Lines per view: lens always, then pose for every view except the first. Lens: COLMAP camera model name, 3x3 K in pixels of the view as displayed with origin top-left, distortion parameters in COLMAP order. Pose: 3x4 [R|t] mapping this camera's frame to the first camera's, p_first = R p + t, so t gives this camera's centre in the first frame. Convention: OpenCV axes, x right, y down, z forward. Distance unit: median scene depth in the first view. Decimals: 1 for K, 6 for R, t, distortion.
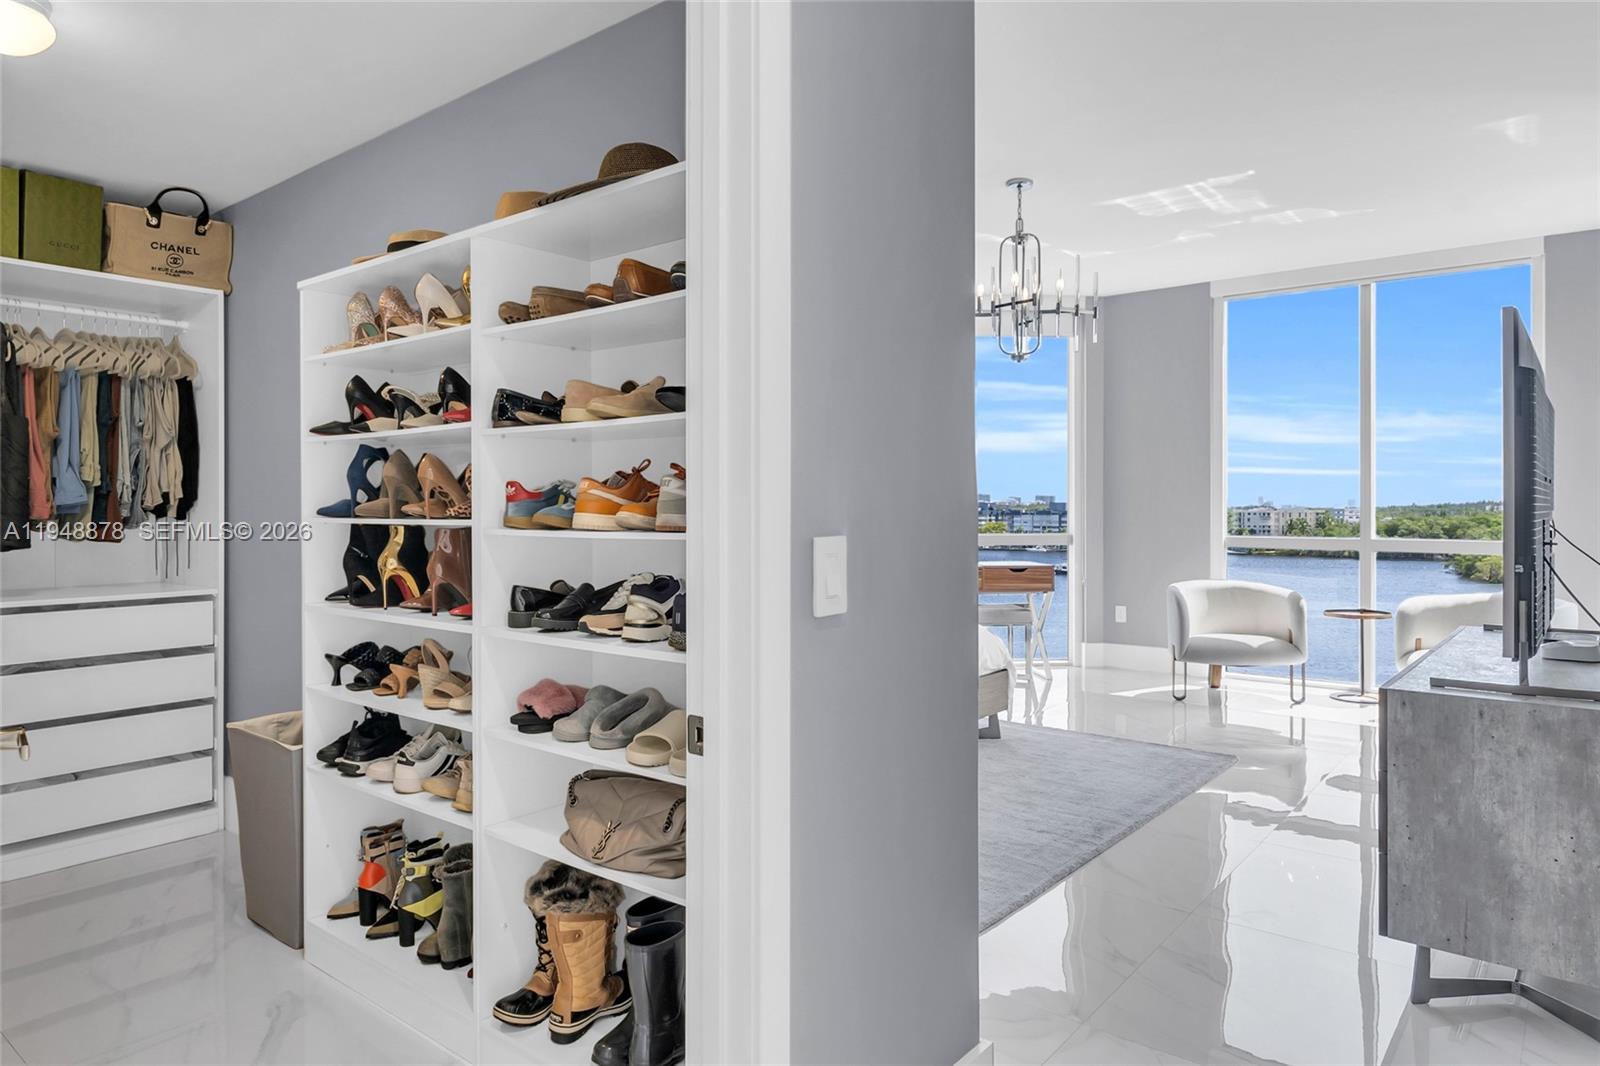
lens RADIAL K [[989.1, 0, 799.8], [0, 989.1, 507.1], [0, 0, 1]] dist [-0.001416, -0.000409]
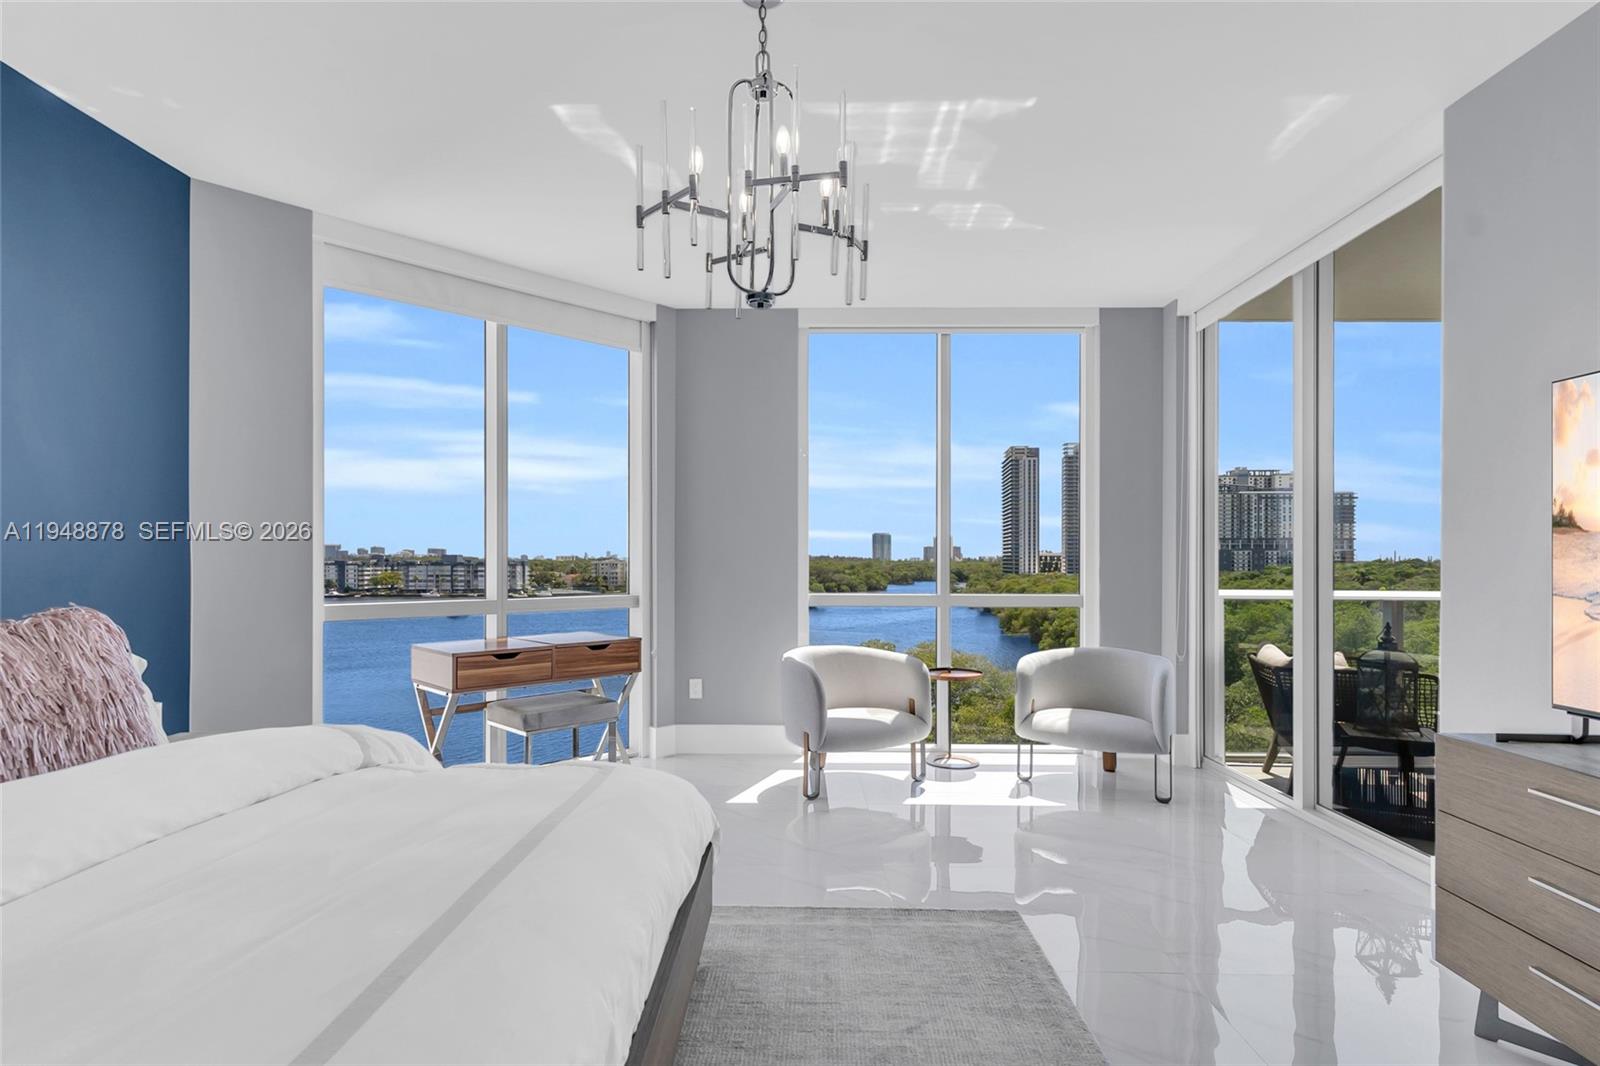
lens RADIAL K [[803.7, 0, 787.6], [0, 803.7, 559.3], [0, 0, 1]] dist [0.003800, 0.000134]
pose [[0.792529, -0.000214, 0.609835, -0.033685], [-0.000239, 1.000000, 0.000662, -0.002331], [-0.609835, -0.000670, 0.792528, 0.463322]]
